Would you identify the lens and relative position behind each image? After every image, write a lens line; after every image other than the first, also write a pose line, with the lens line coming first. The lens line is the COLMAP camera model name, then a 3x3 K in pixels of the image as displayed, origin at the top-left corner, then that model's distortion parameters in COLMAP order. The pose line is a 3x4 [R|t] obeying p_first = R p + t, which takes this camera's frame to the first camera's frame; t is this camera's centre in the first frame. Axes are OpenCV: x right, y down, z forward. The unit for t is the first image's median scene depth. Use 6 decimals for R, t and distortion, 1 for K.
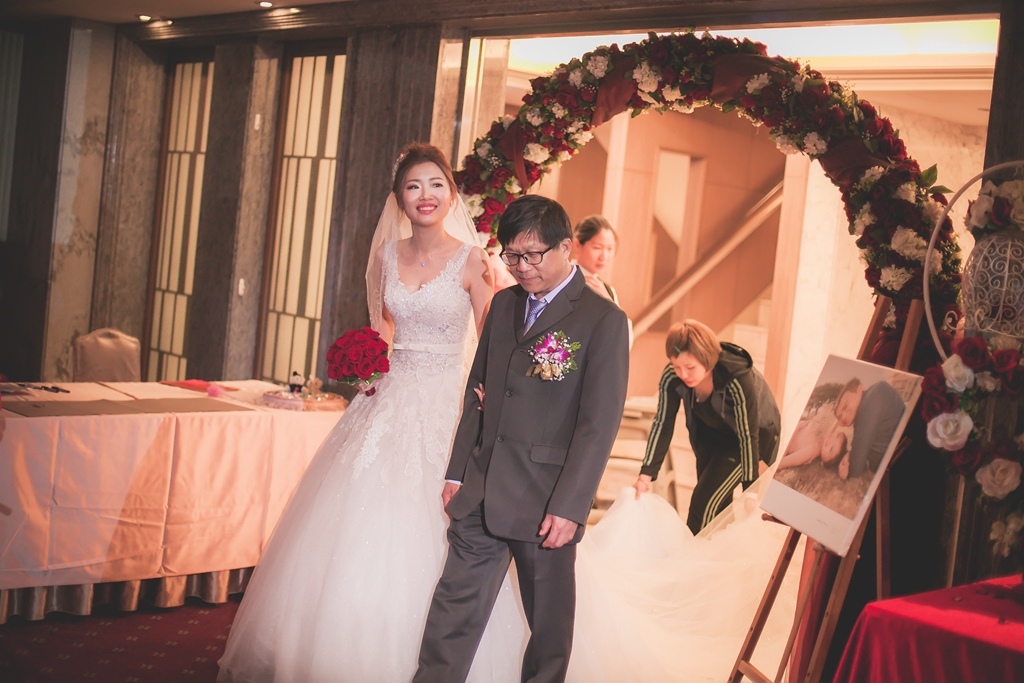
lens RADIAL K [[1447.5, 0, 512.0], [0, 1447.5, 341.5], [0, 0, 1]] dist [-0.134729, 0.061697]
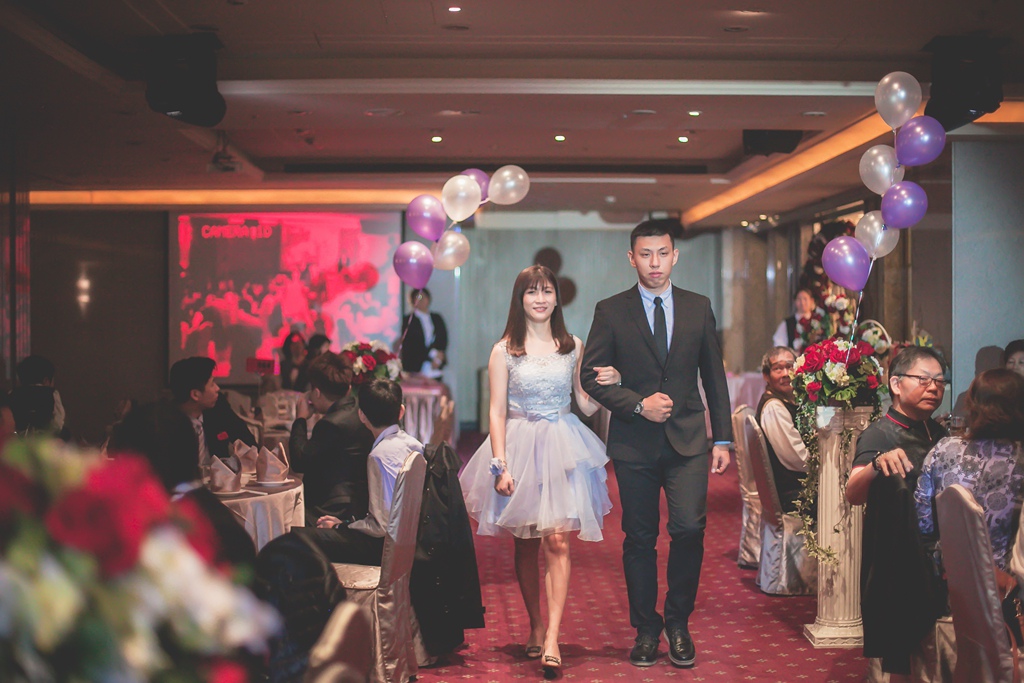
lens RADIAL K [[1358.6, 0, 512.0], [0, 1358.6, 341.5], [0, 0, 1]] dist [-0.020896, -0.817658]
pose [[0.762574, -0.092061, -0.640317, 1.260794], [0.036863, 0.994398, -0.099068, 0.239856], [0.645850, 0.051942, 0.761696, -1.318377]]
